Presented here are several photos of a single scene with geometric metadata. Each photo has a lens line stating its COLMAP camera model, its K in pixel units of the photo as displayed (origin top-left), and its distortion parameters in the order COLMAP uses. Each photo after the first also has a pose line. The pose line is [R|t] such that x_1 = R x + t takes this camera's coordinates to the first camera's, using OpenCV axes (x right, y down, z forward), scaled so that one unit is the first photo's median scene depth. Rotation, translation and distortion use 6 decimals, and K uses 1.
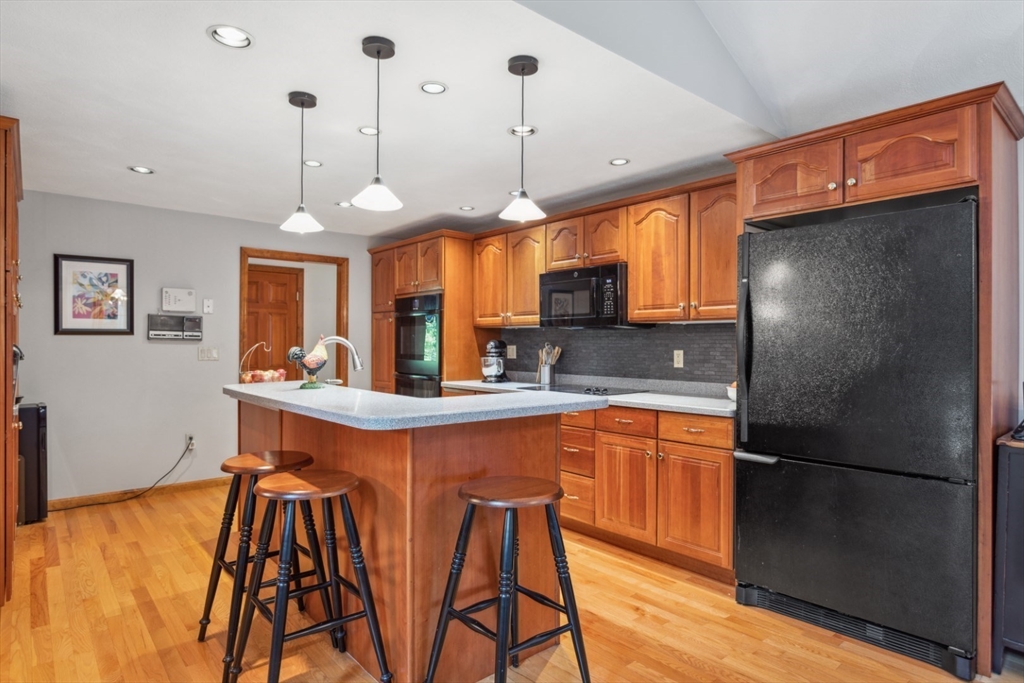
lens RADIAL K [[575.8, 0, 512.0], [0, 575.8, 341.5], [0, 0, 1]] dist [-0.007140, -0.000146]
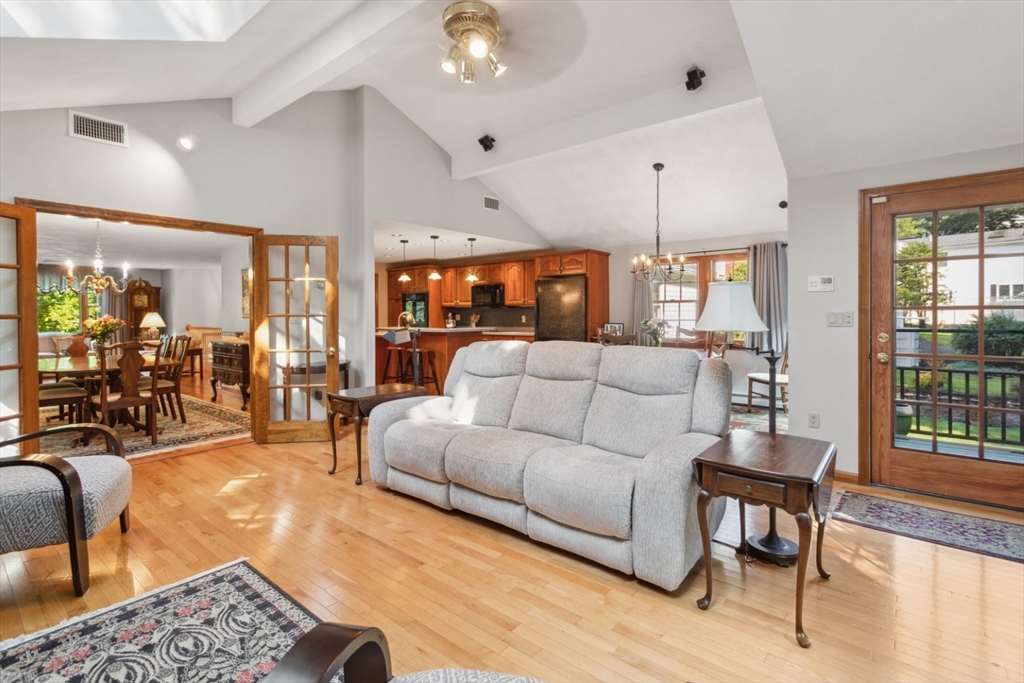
lens RADIAL K [[494.4, 0, 513.5], [0, 494.4, 313.4], [0, 0, 1]] dist [-0.001528, 0.000981]
pose [[0.986066, -0.008257, 0.166149, -0.129235], [0.007679, 0.999962, 0.004122, -0.005357], [-0.166177, -0.002789, 0.986092, -1.149140]]
